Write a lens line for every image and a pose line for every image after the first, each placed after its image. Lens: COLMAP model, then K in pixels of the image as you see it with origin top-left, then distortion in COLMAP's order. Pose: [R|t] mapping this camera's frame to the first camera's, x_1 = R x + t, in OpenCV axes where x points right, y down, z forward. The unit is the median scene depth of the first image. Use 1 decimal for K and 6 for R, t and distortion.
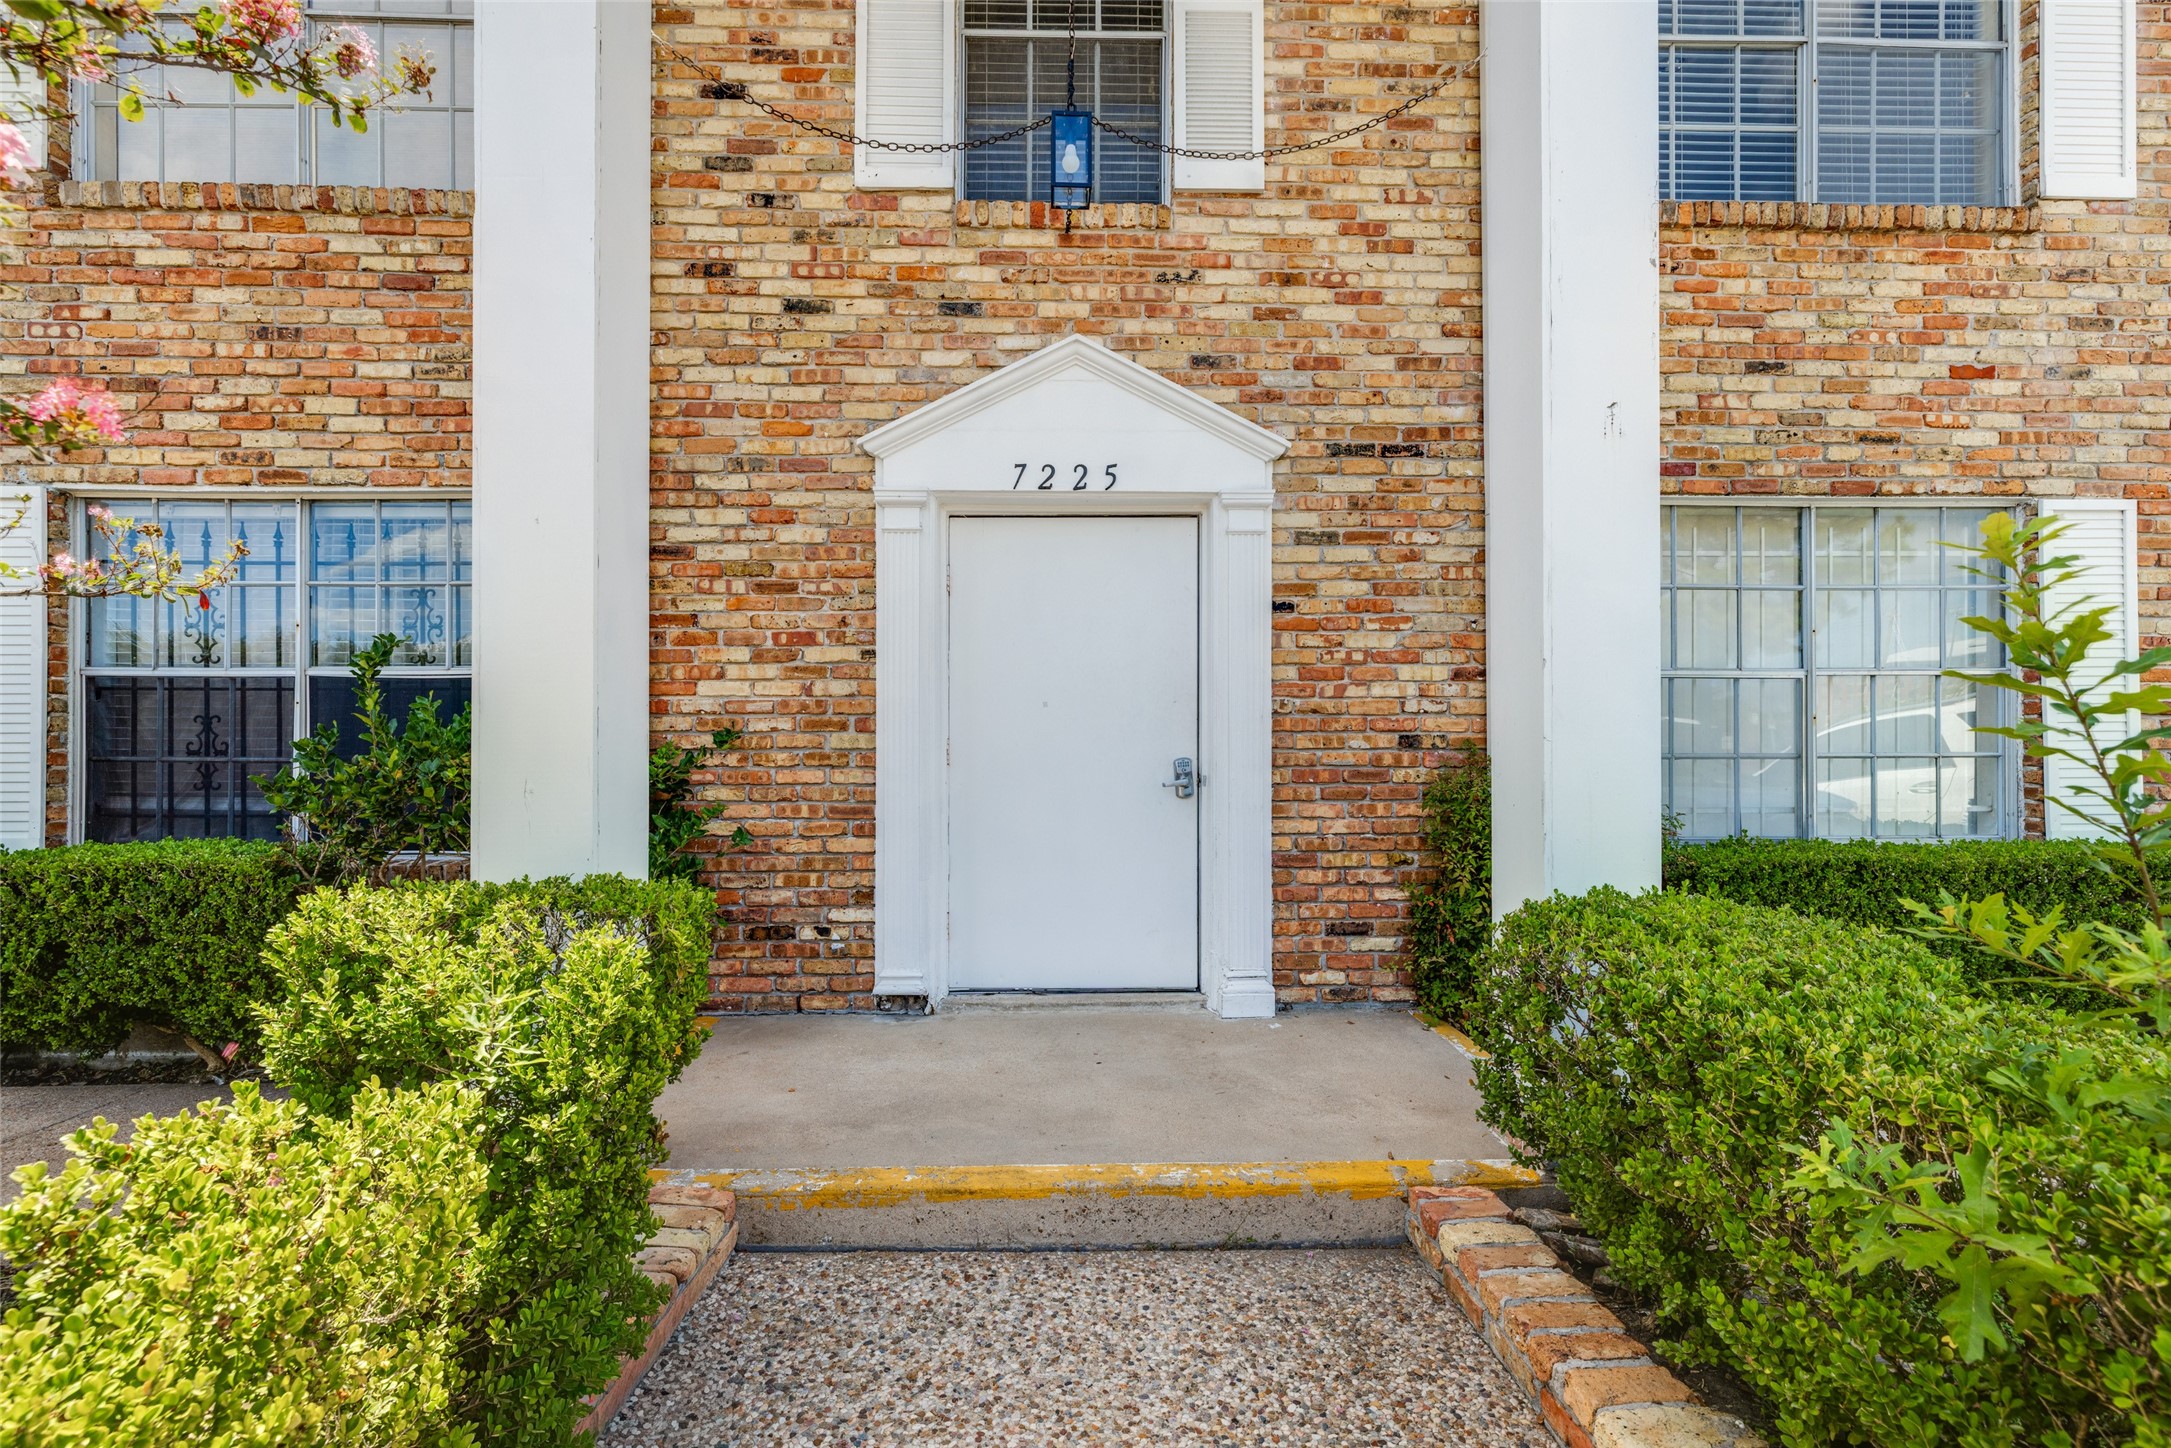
lens RADIAL K [[927.1, 0, 1092.5], [0, 927.1, 710.9], [0, 0, 1]] dist [-0.000604, 0.000071]
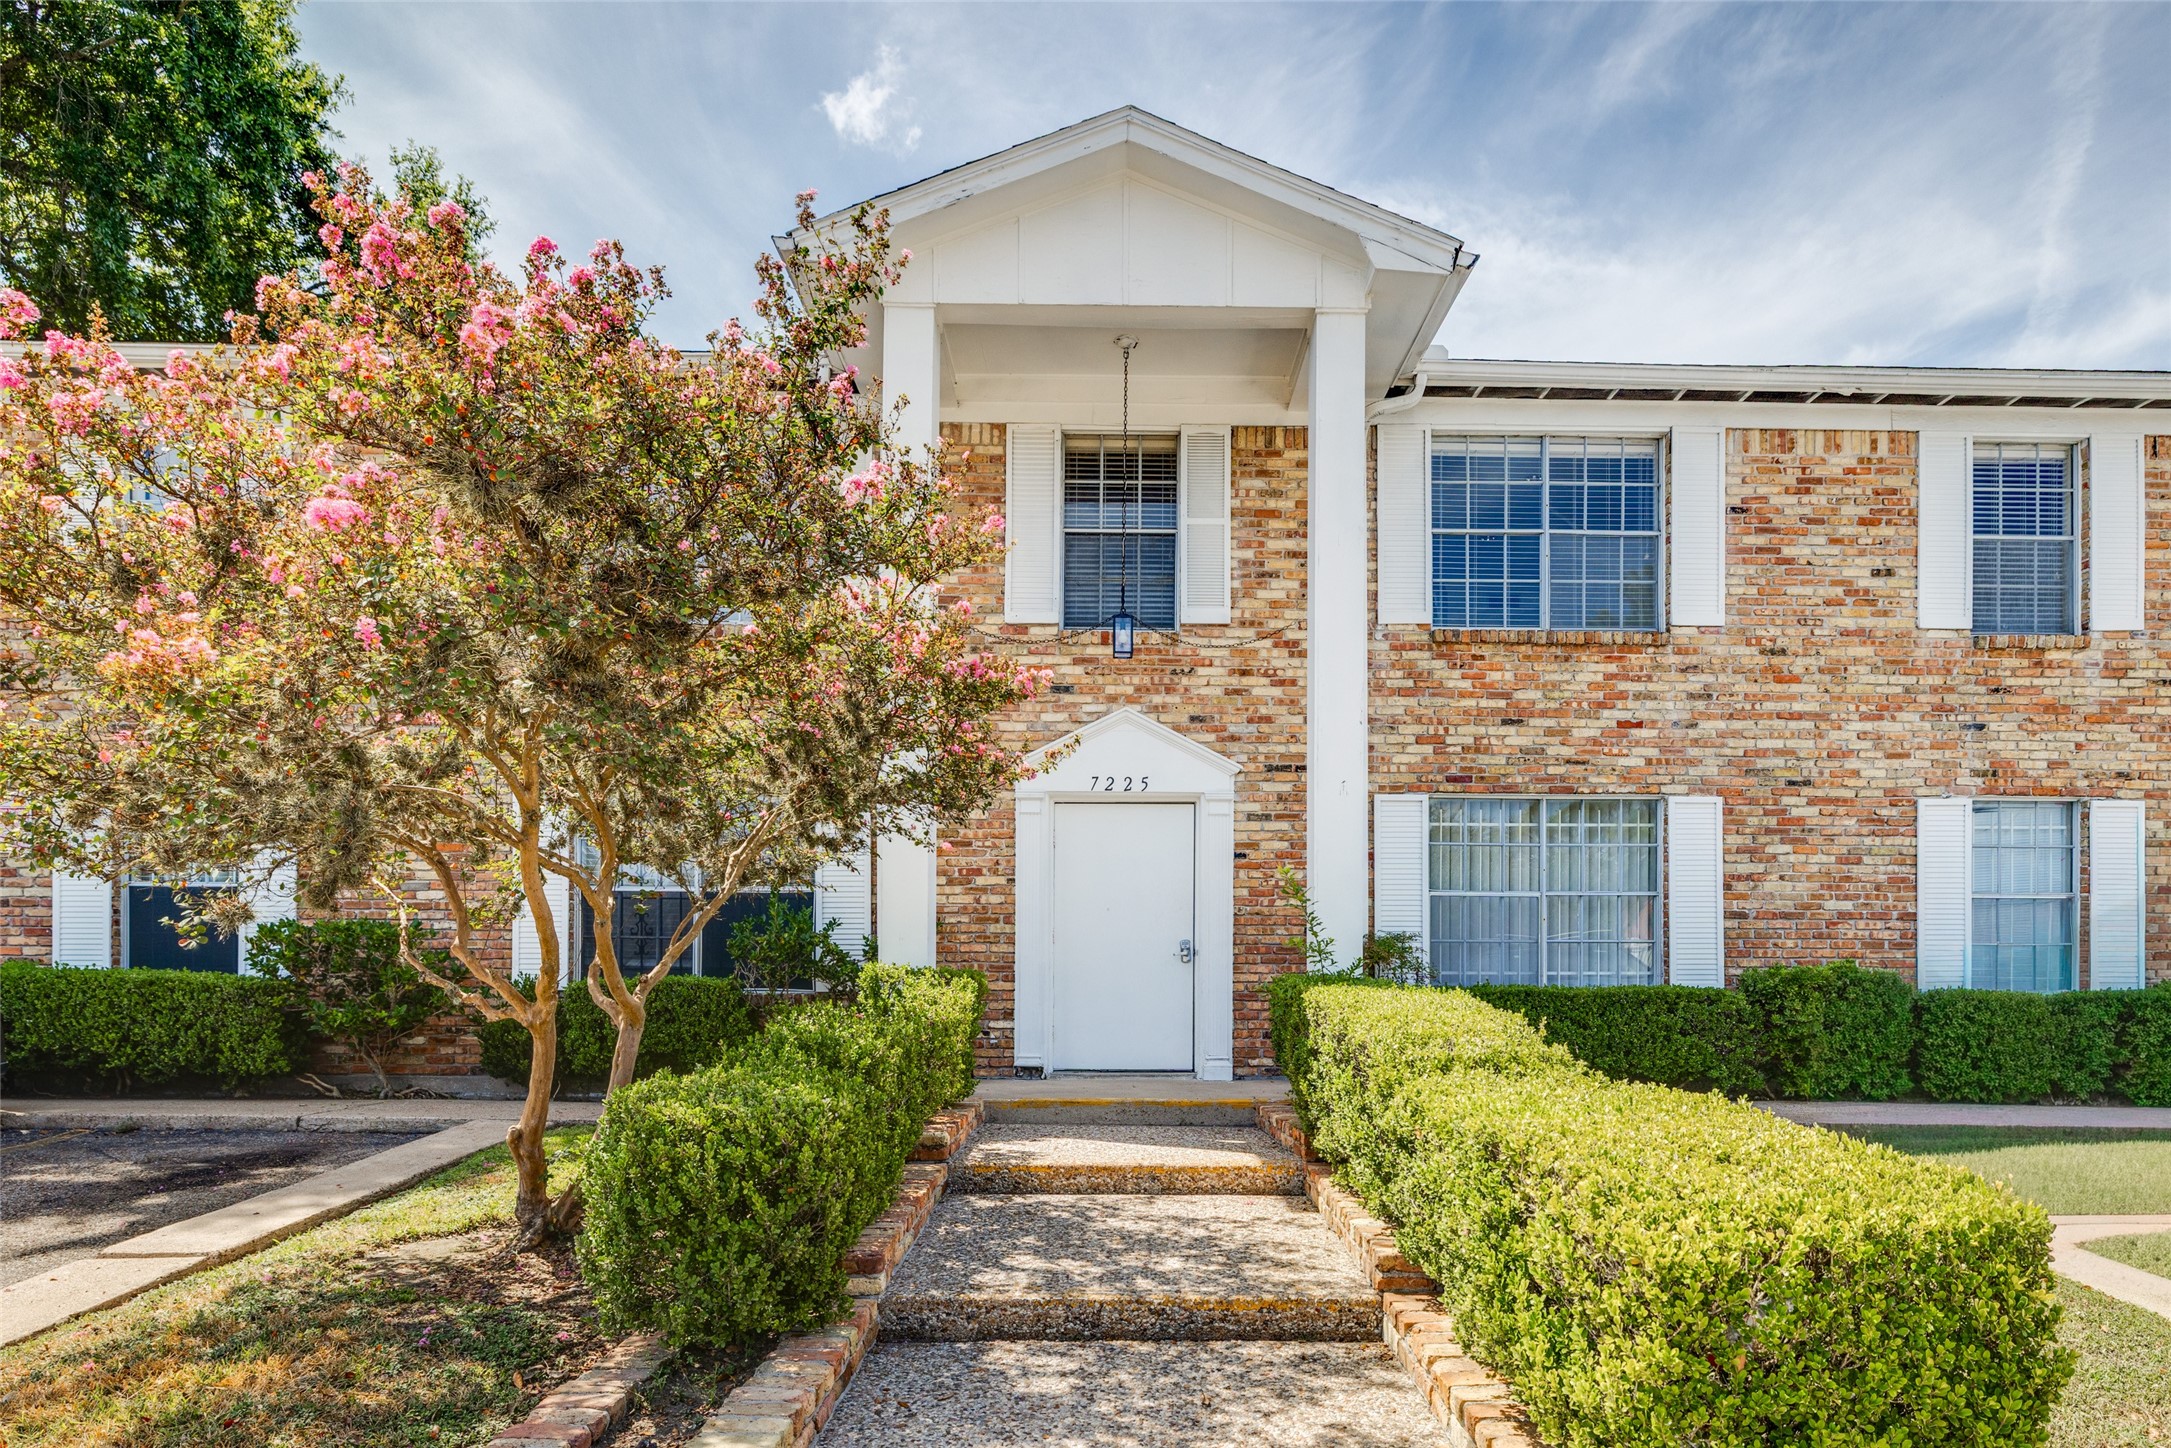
lens RADIAL K [[927.1, 0, 1092.5], [0, 927.1, 710.9], [0, 0, 1]] dist [-0.000604, 0.000071]
pose [[0.998100, -0.005359, -0.061385, 0.029180], [-0.011057, 0.964463, -0.263988, 0.089702], [0.060618, 0.264165, 0.962571, -0.775116]]
